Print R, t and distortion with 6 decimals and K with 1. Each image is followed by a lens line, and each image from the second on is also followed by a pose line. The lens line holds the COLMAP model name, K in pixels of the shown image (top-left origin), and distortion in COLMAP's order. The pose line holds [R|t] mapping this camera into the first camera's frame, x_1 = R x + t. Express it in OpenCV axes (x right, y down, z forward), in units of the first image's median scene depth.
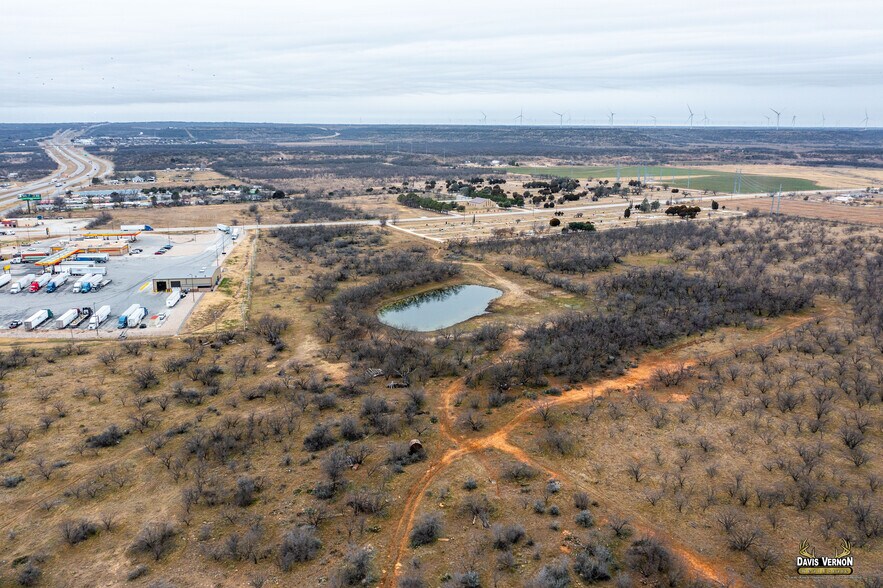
lens RADIAL K [[699.4, 0, 444.5], [0, 699.4, 292.0], [0, 0, 1]] dist [-0.010257, 0.000314]
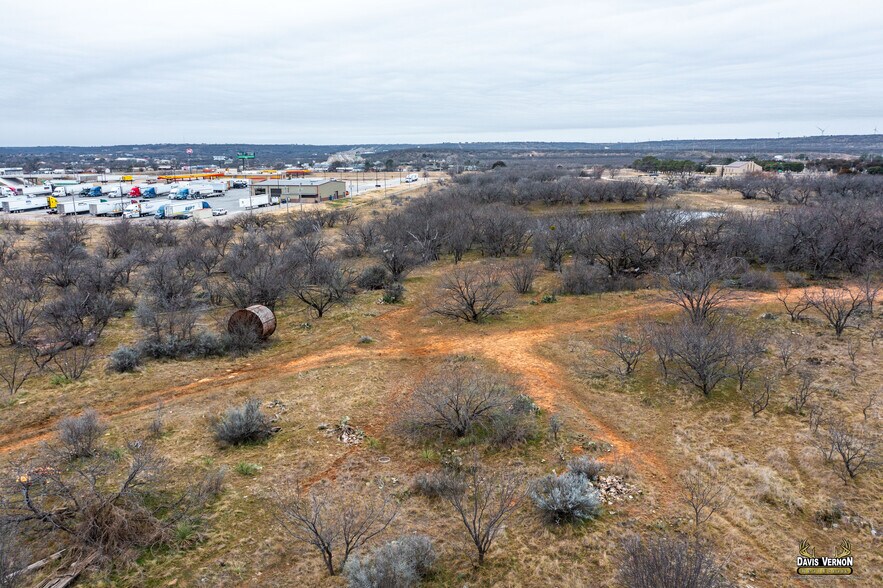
lens RADIAL K [[699.4, 0, 444.5], [0, 699.4, 292.0], [0, 0, 1]] dist [-0.010257, 0.000314]
pose [[0.927013, 0.066911, -0.369013, 0.039921], [-0.080347, 0.996543, -0.021146, 0.048045], [0.366322, 0.049251, 0.929184, 0.167909]]
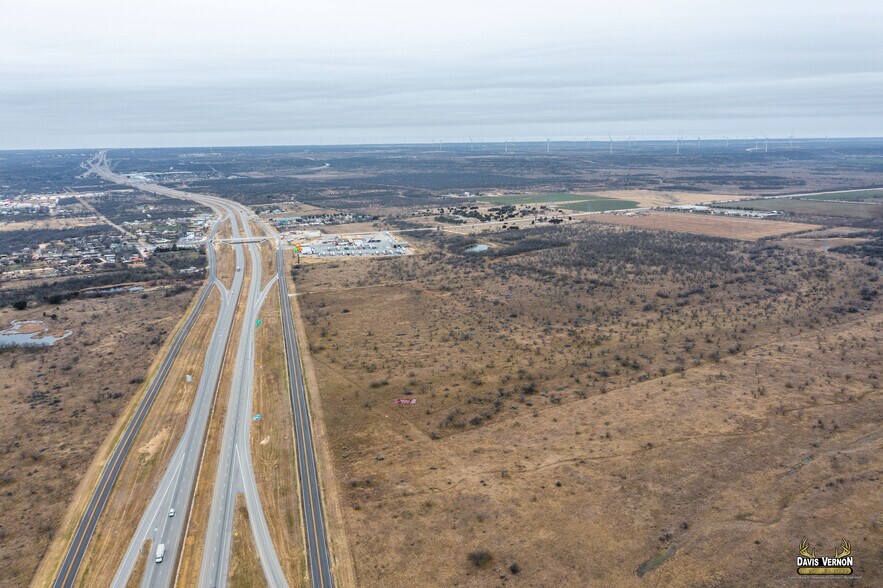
lens RADIAL K [[699.4, 0, 444.5], [0, 699.4, 292.0], [0, 0, 1]] dist [-0.010257, 0.000314]
pose [[0.997081, -0.032956, 0.068868, -0.193329], [0.034218, 0.999266, -0.017239, 0.138849], [-0.068250, 0.019545, 0.997477, -1.211673]]
